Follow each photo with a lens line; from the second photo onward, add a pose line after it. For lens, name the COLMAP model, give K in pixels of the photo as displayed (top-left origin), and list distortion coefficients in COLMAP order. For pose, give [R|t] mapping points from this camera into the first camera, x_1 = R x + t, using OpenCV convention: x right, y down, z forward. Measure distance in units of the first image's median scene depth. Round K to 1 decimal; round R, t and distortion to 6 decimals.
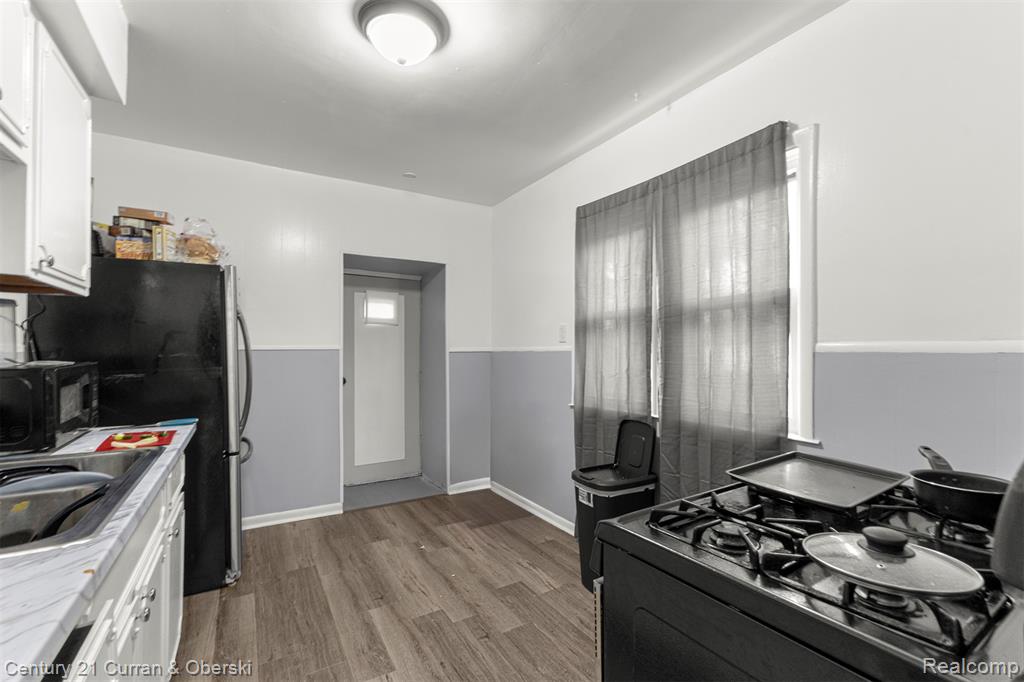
lens RADIAL K [[436.1, 0, 512.0], [0, 436.1, 341.0], [0, 0, 1]] dist [0.000434, 0.000119]
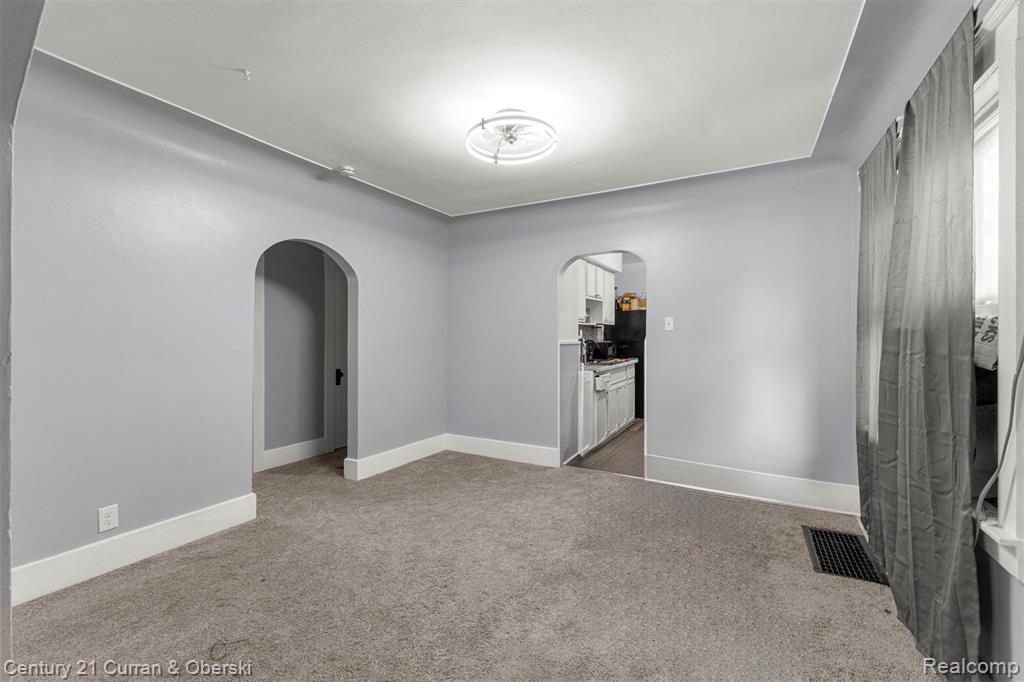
lens RADIAL K [[436.1, 0, 512.0], [0, 436.1, 341.0], [0, 0, 1]] dist [0.000434, 0.000119]
pose [[0.497022, 0.007313, -0.867707, 1.660091], [0.004313, 0.999931, 0.010898, -0.002423], [0.867727, -0.009159, 0.496956, -1.468876]]
